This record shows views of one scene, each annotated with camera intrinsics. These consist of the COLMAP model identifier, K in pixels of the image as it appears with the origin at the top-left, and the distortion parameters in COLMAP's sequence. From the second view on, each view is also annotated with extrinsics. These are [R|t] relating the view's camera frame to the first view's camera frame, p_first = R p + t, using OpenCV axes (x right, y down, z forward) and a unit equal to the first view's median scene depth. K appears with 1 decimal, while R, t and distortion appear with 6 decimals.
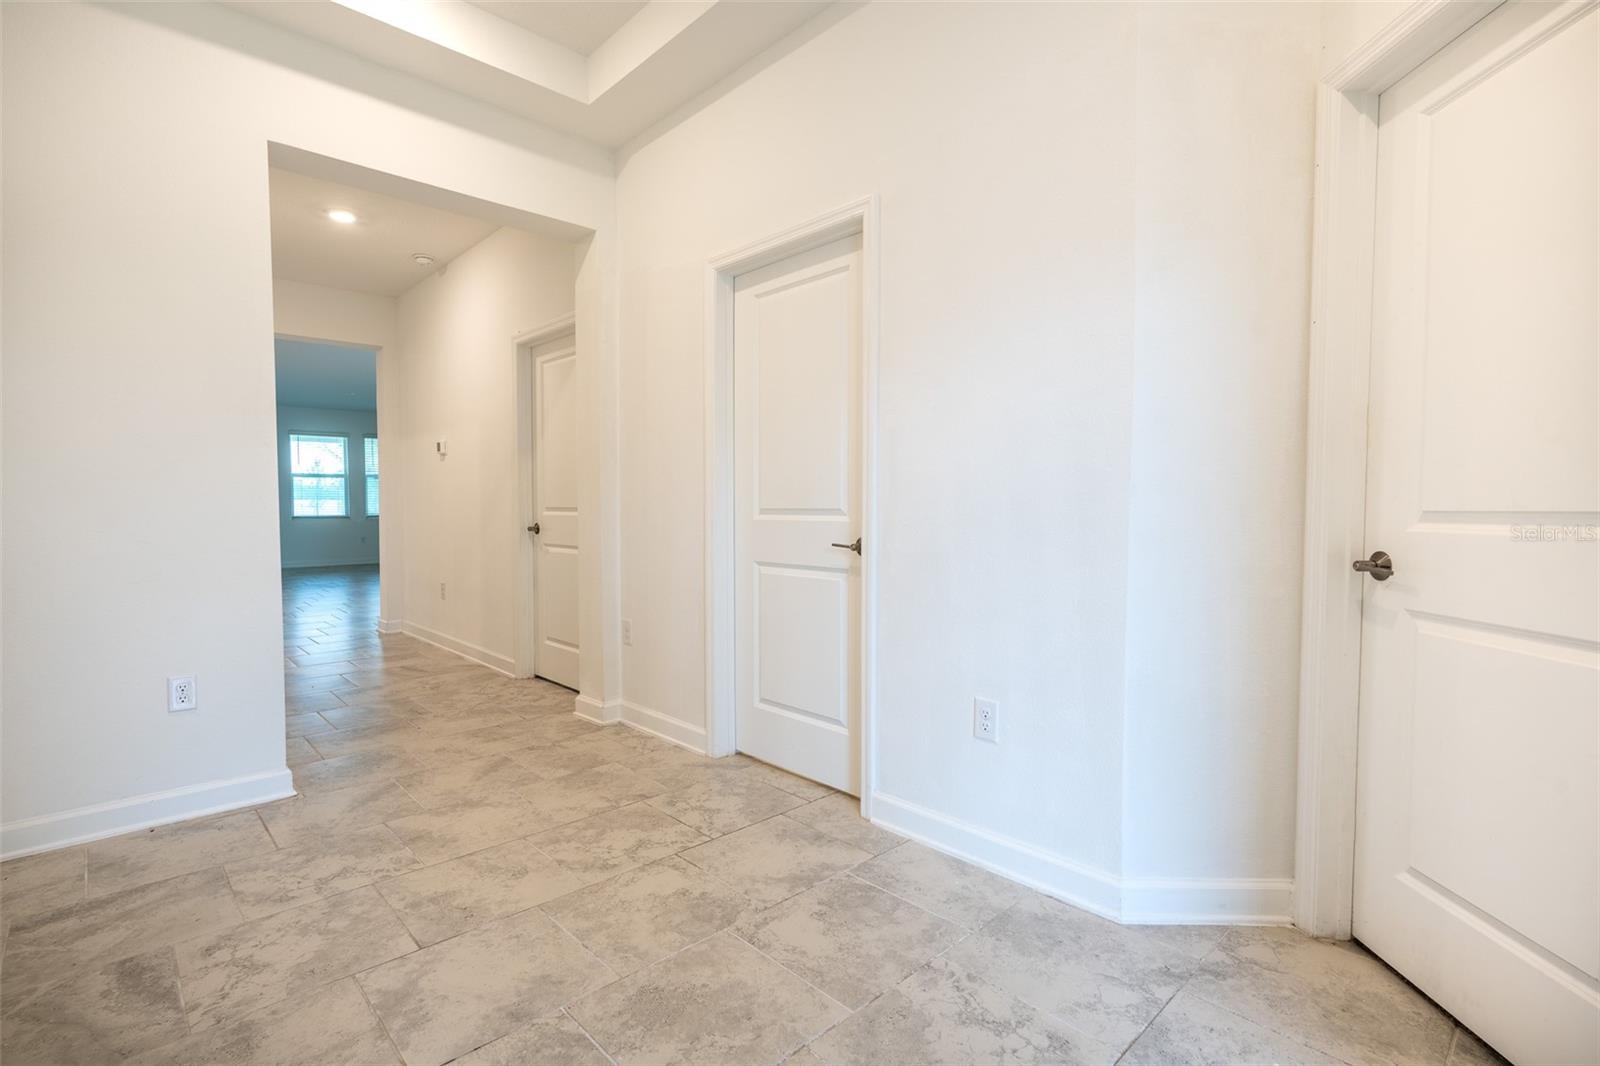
lens RADIAL K [[748.5, 0, 794.6], [0, 748.5, 533.2], [0, 0, 1]] dist [-0.001046, 0.000118]
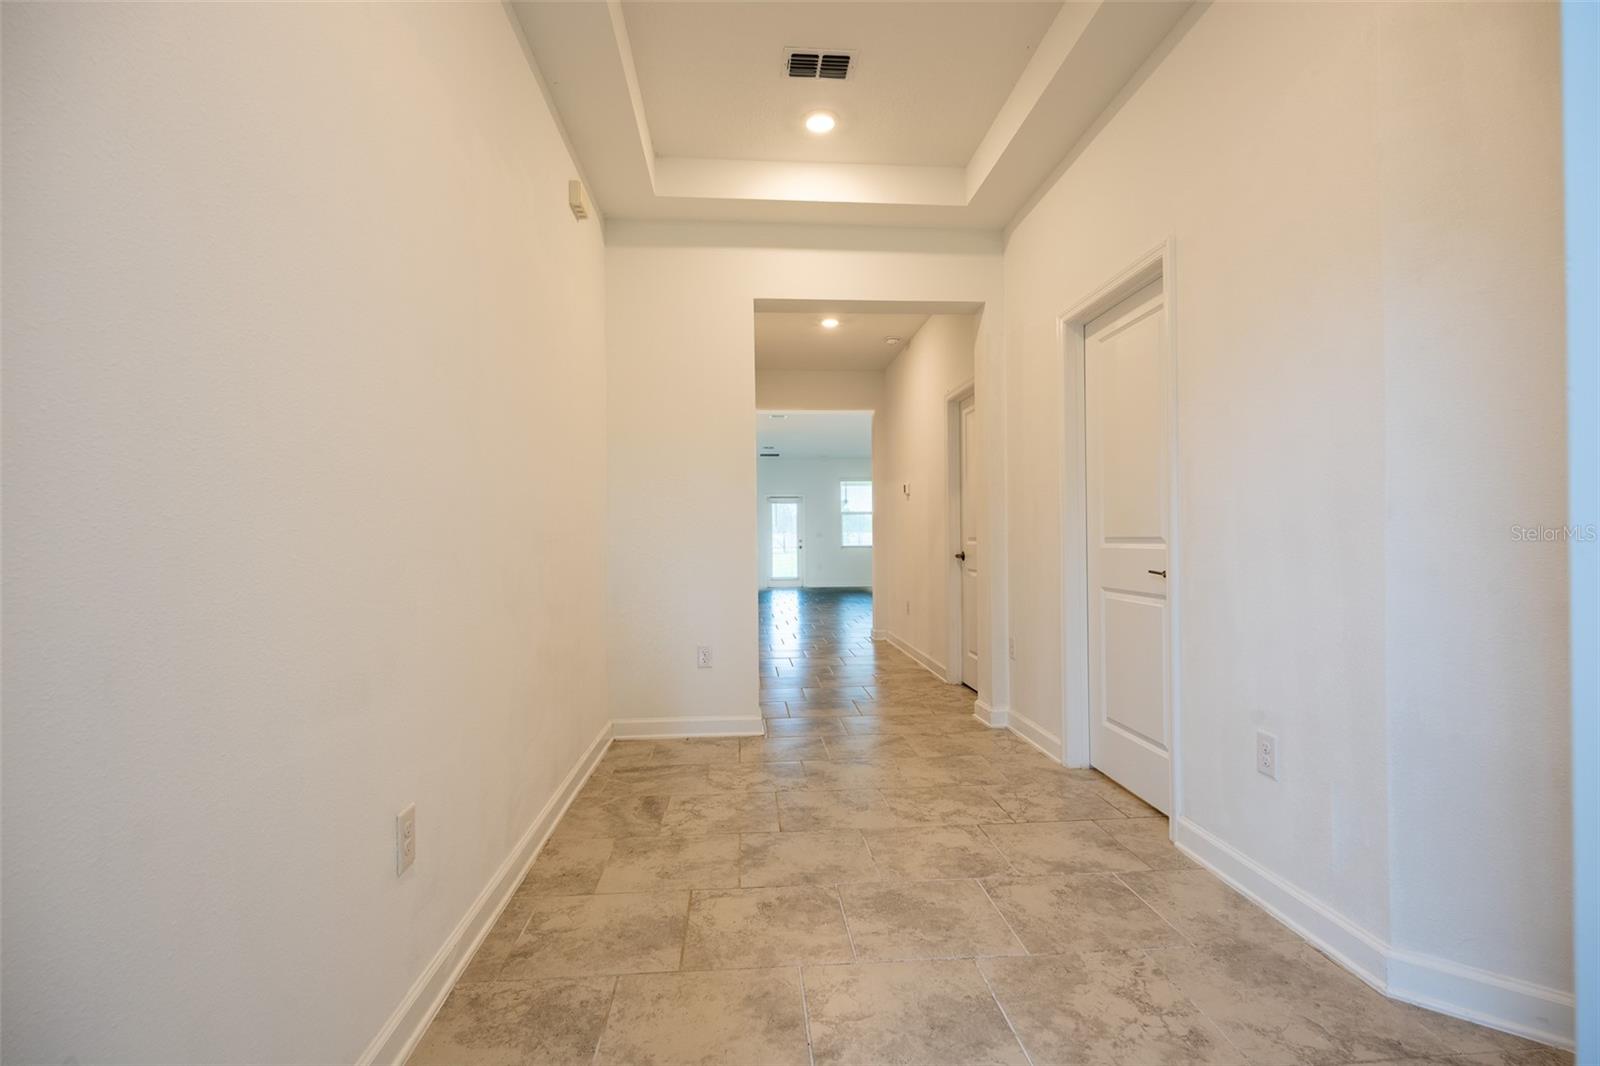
lens RADIAL K [[748.5, 0, 806.2], [0, 748.5, 536.1], [0, 0, 1]] dist [-0.001046, 0.000118]
pose [[0.783158, -0.007985, -0.621772, 0.388022], [-0.014457, 0.999413, -0.031045, 0.006170], [0.621655, 0.033302, 0.782583, -0.133273]]
